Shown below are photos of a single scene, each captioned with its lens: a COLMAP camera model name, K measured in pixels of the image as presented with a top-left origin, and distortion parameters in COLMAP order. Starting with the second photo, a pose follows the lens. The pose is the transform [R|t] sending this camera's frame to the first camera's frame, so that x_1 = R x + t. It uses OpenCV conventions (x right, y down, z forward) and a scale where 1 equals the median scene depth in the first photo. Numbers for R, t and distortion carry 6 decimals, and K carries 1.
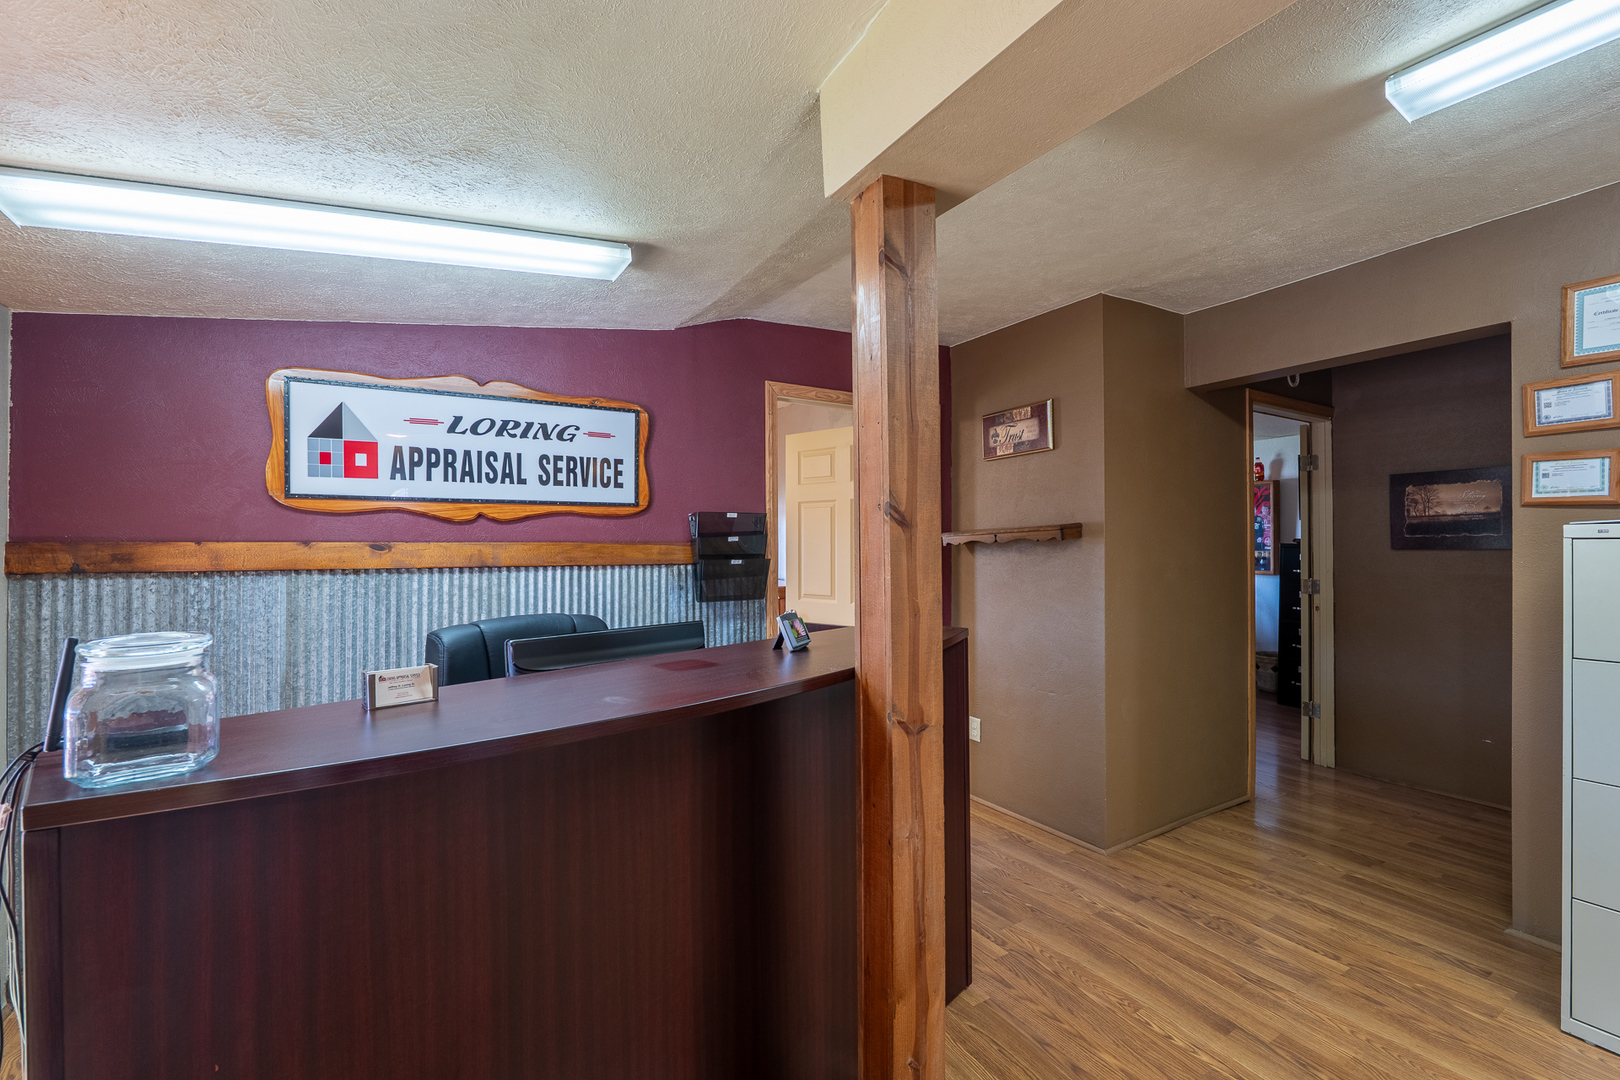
lens RADIAL K [[675.6, 0, 815.1], [0, 675.6, 540.9], [0, 0, 1]] dist [-0.010471, 0.000313]
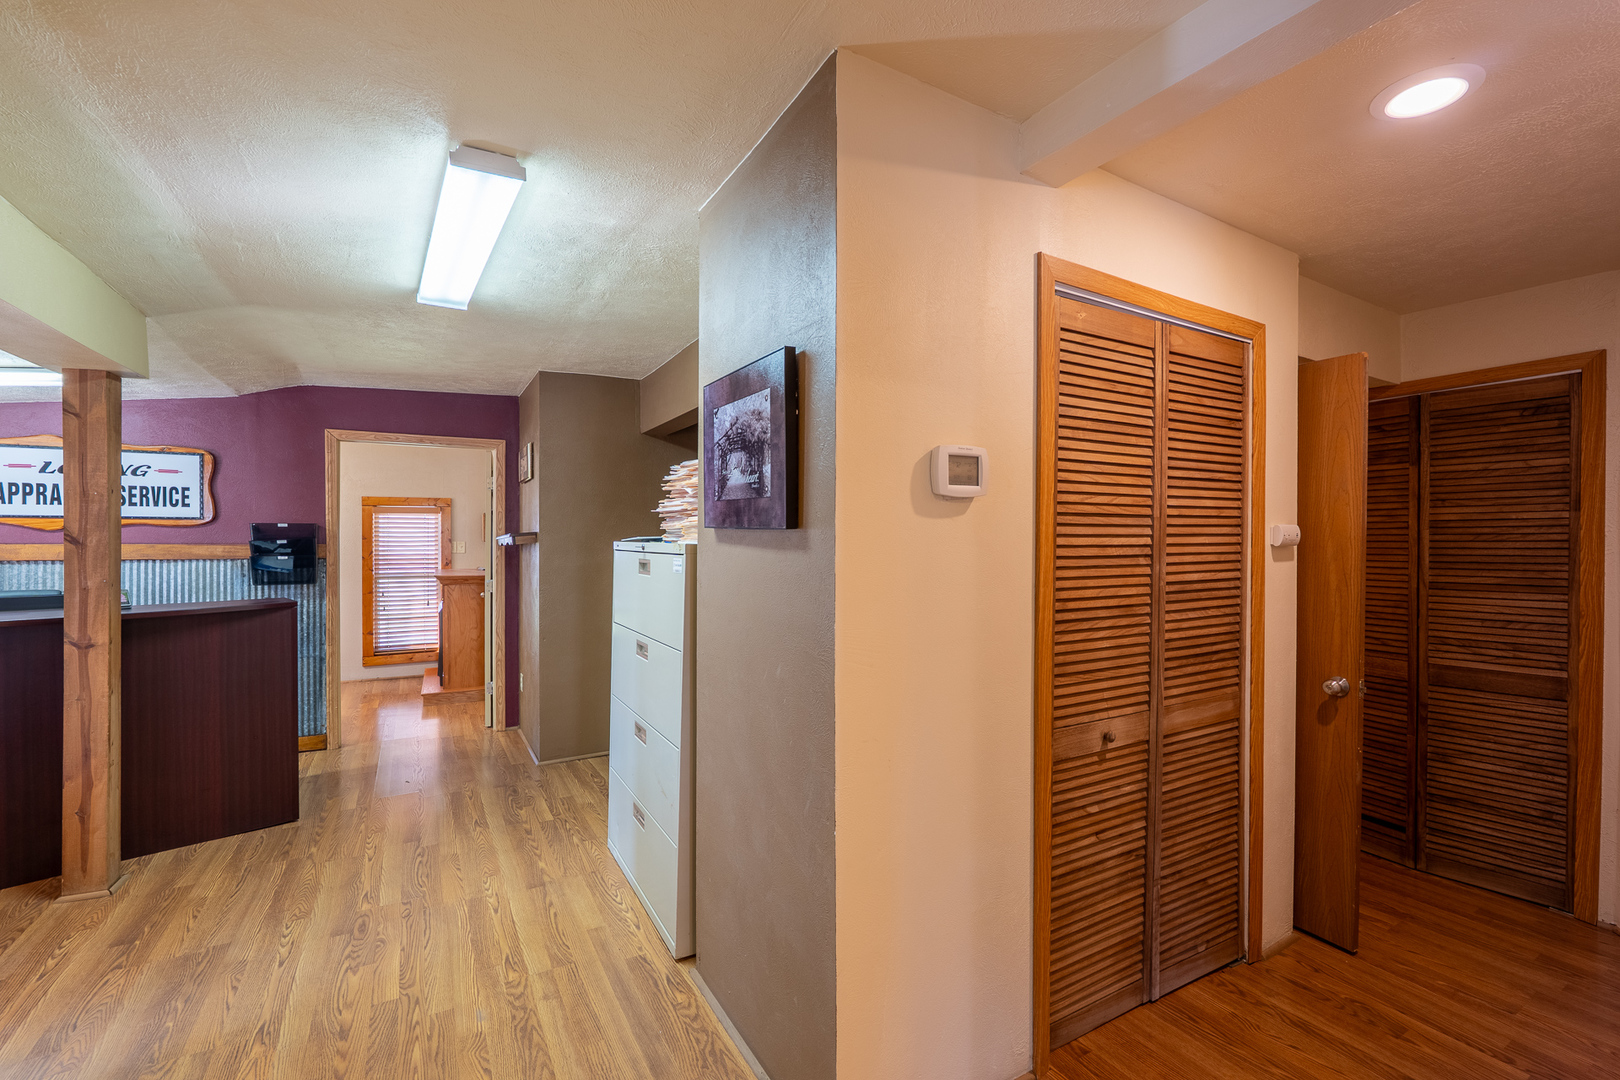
lens RADIAL K [[675.6, 0, 819.9], [0, 675.6, 539.3], [0, 0, 1]] dist [-0.010471, 0.000313]
pose [[0.999917, 0.008235, -0.009915, 1.145769], [-0.008124, 0.999904, 0.011208, -0.036942], [0.010006, -0.011127, 0.999888, -0.459843]]
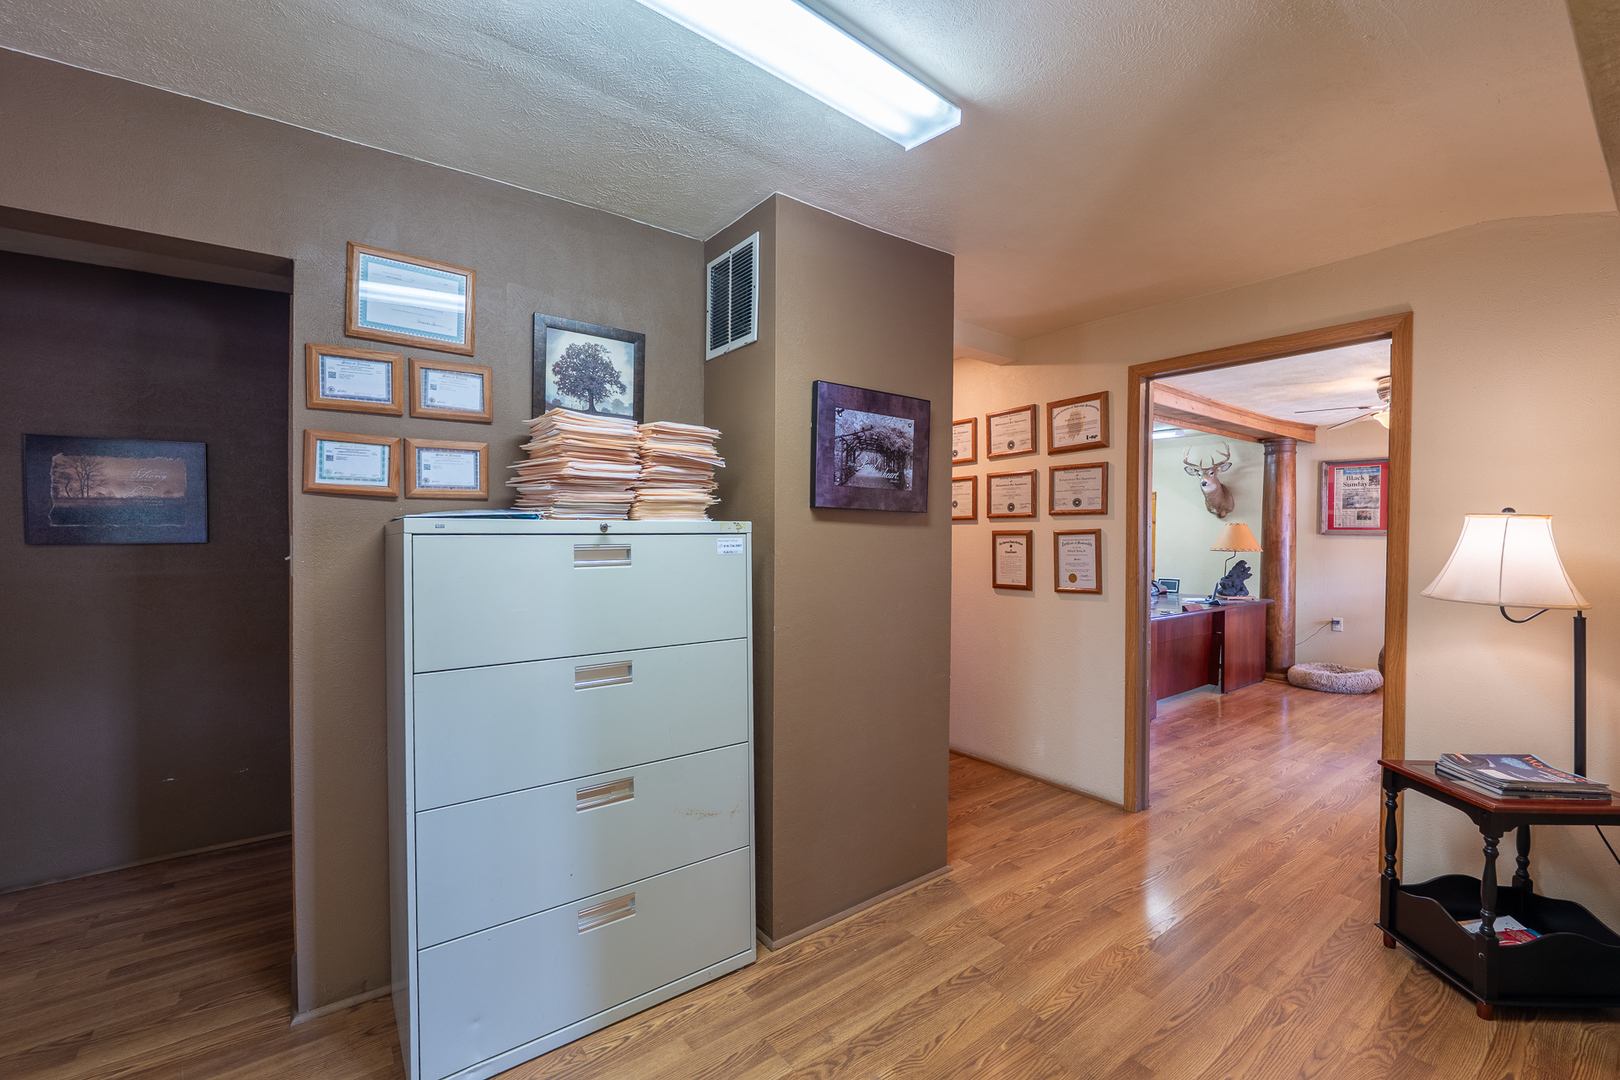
lens RADIAL K [[675.6, 0, 825.0], [0, 675.6, 543.5], [0, 0, 1]] dist [-0.010471, 0.000313]
pose [[-0.109078, -0.010777, 0.993975, 0.151811], [-0.008543, 0.999914, 0.009904, -0.002994], [-0.993996, -0.007411, -0.109161, 0.393317]]
